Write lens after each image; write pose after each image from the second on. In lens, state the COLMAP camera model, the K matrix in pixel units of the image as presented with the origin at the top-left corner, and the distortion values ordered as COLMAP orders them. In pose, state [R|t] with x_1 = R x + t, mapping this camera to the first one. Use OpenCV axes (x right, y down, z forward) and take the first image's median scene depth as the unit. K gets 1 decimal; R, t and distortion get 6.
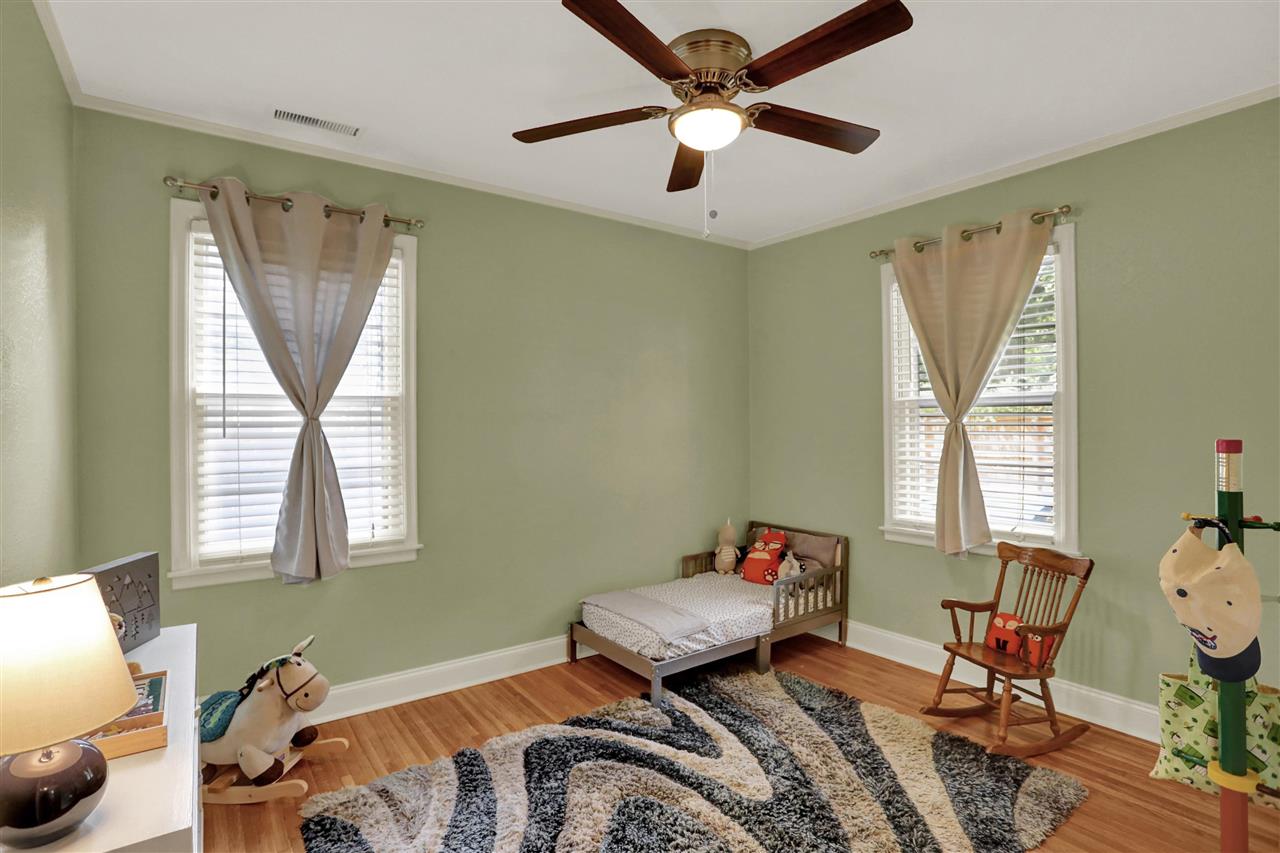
lens RADIAL K [[633.0, 0, 634.1], [0, 633.0, 424.1], [0, 0, 1]] dist [-0.062053, 0.024209]
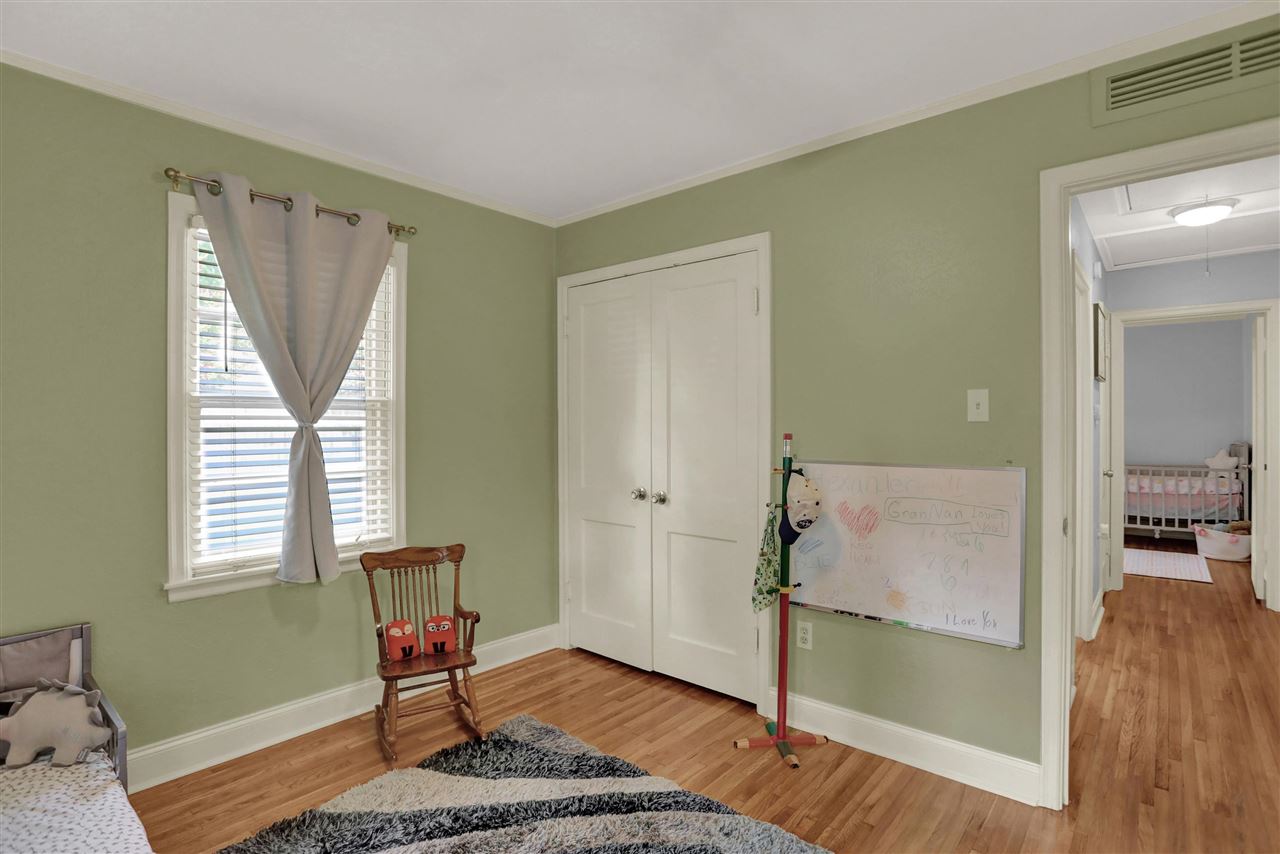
lens RADIAL K [[633.0, 0, 649.9], [0, 633.0, 429.3], [0, 0, 1]] dist [-0.062053, 0.024209]
pose [[-0.248262, 0.000382, 0.968693, -0.451925], [0.003027, 0.999995, 0.000381, 0.003009], [-0.968688, 0.003027, -0.248262, 0.848030]]
